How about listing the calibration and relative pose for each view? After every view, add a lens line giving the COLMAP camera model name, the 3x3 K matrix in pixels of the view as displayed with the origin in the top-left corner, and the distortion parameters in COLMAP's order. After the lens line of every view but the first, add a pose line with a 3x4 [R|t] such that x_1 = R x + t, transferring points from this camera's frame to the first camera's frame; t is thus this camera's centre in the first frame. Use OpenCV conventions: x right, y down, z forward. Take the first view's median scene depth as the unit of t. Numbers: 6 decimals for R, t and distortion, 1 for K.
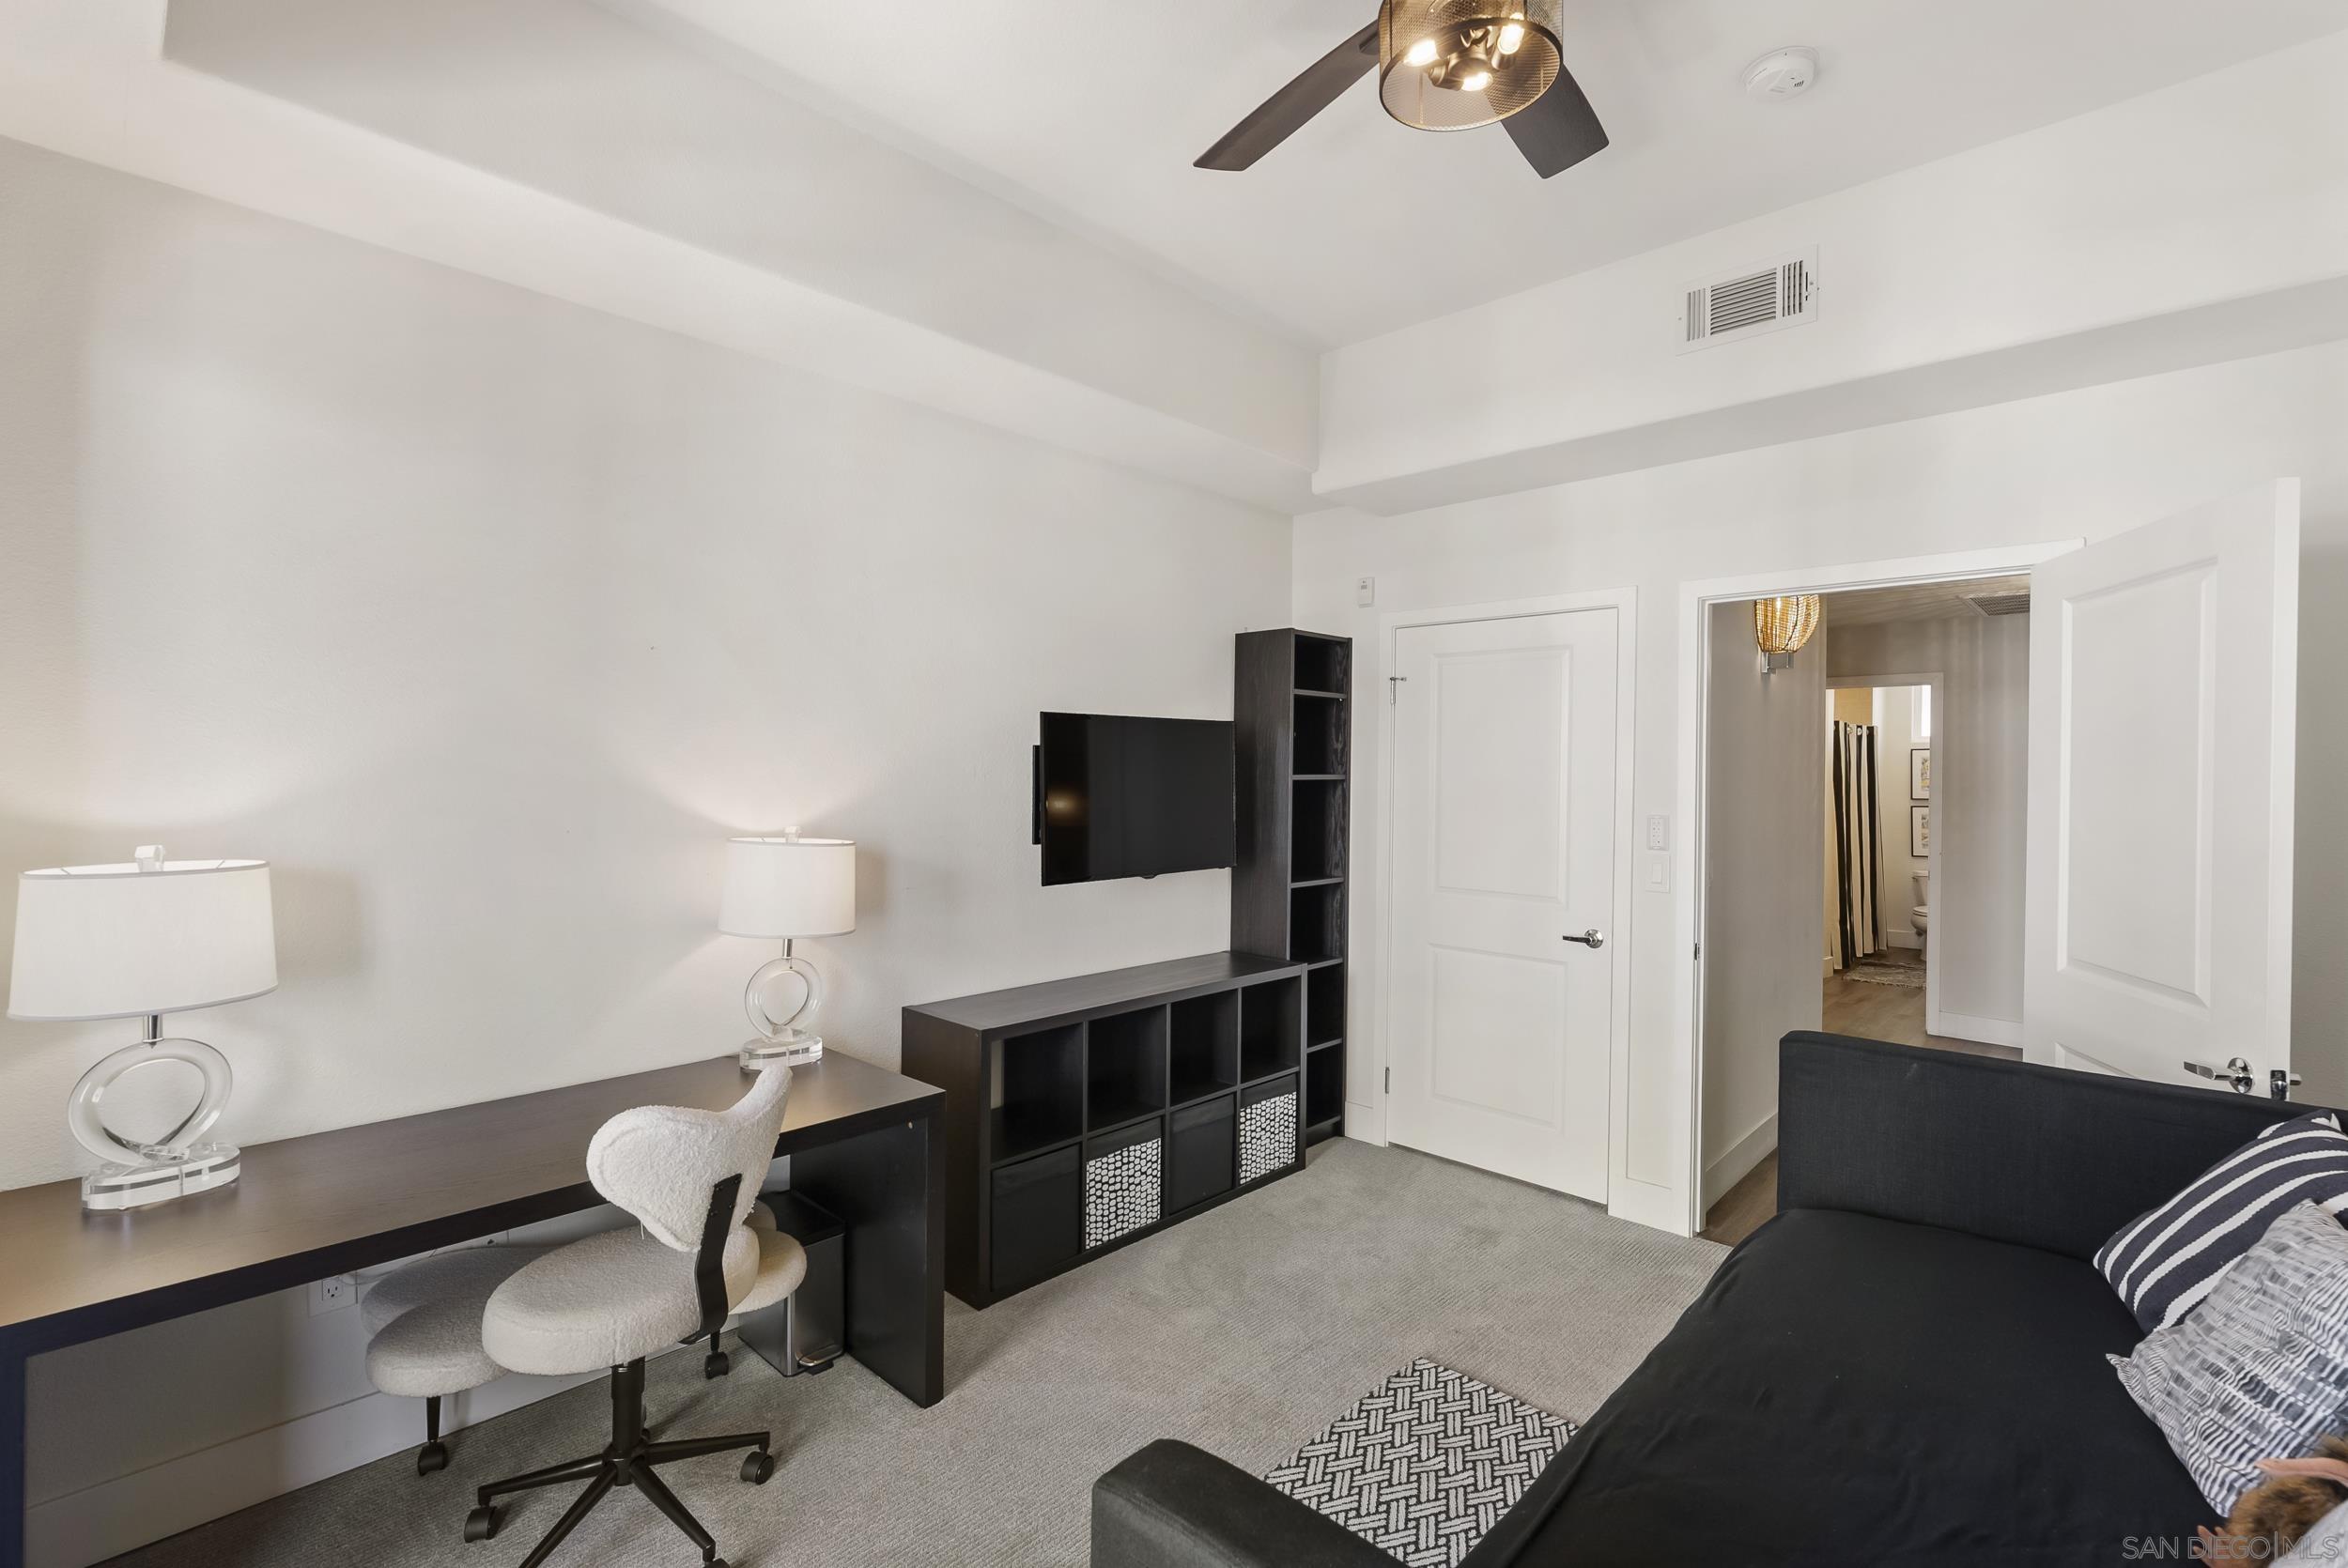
lens RADIAL K [[1076.7, 0, 1174.0], [0, 1076.7, 784.0], [0, 0, 1]] dist [0.002099, 0.000054]
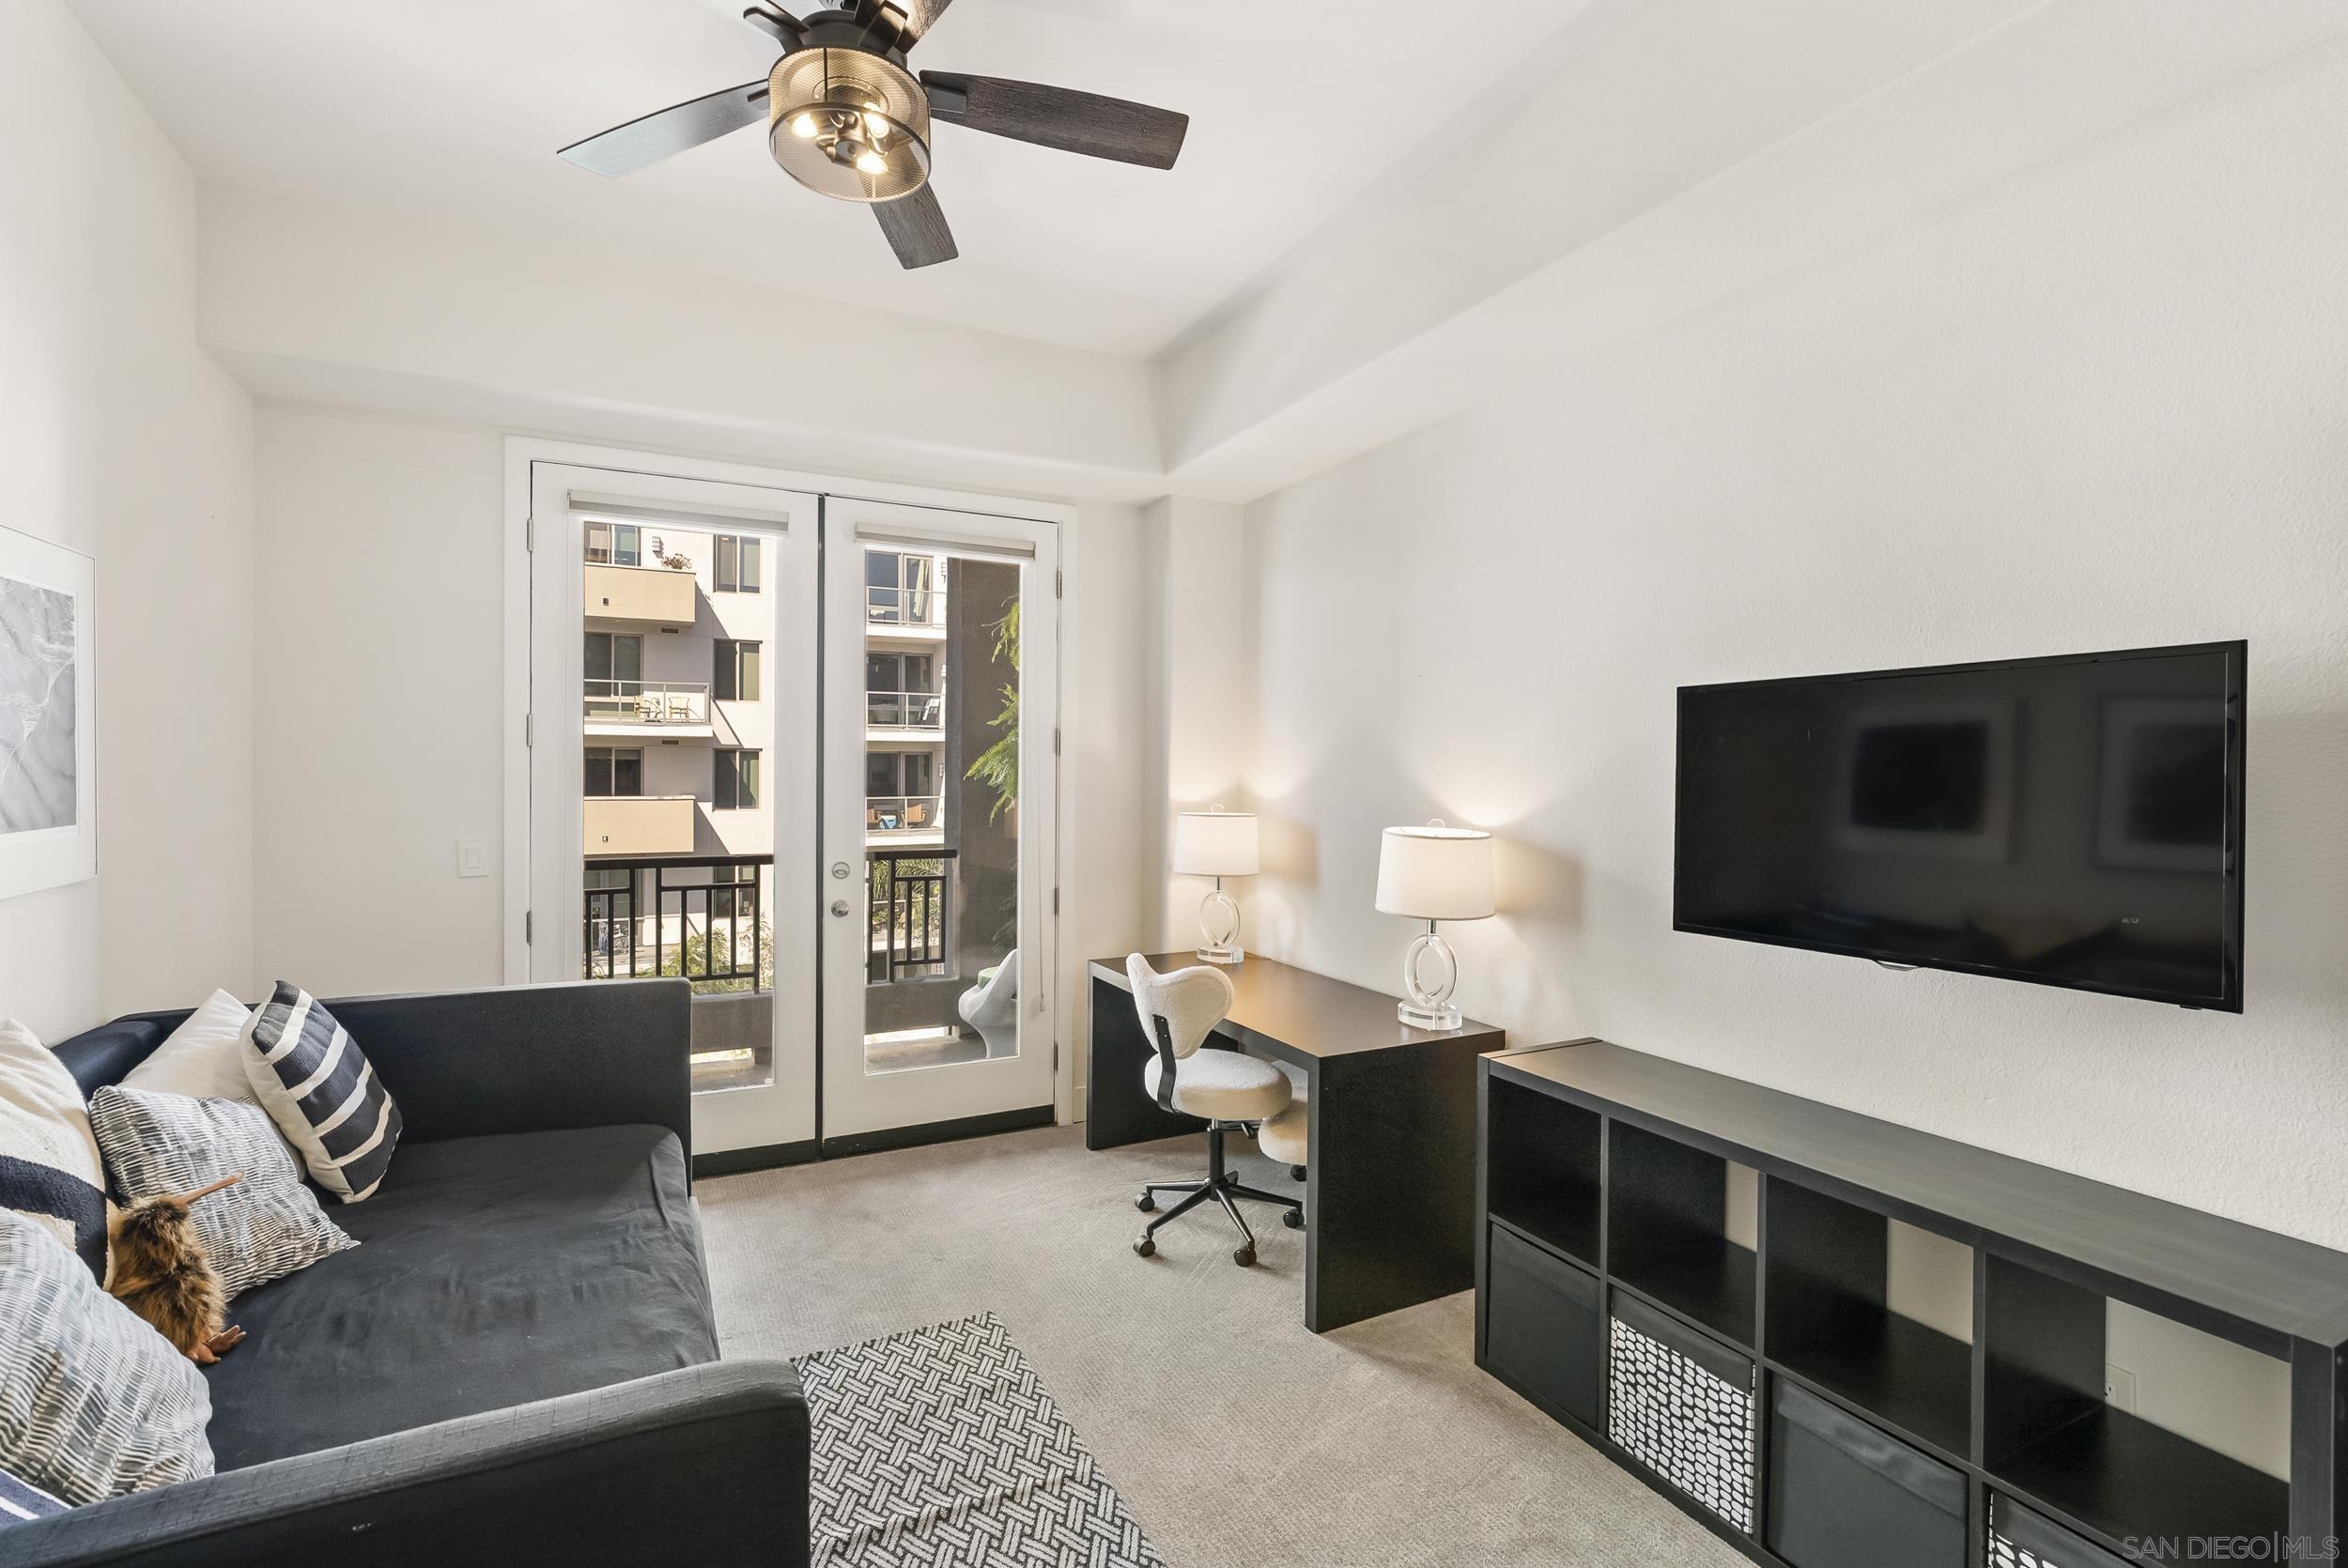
lens RADIAL K [[1076.7, 0, 1174.0], [0, 1076.7, 784.0], [0, 0, 1]] dist [0.002099, 0.000054]
pose [[-0.361542, -0.007868, -0.932323, 0.618129], [-0.012505, 0.999915, -0.003589, 0.002831], [0.932272, 0.010361, -0.361610, 0.875032]]
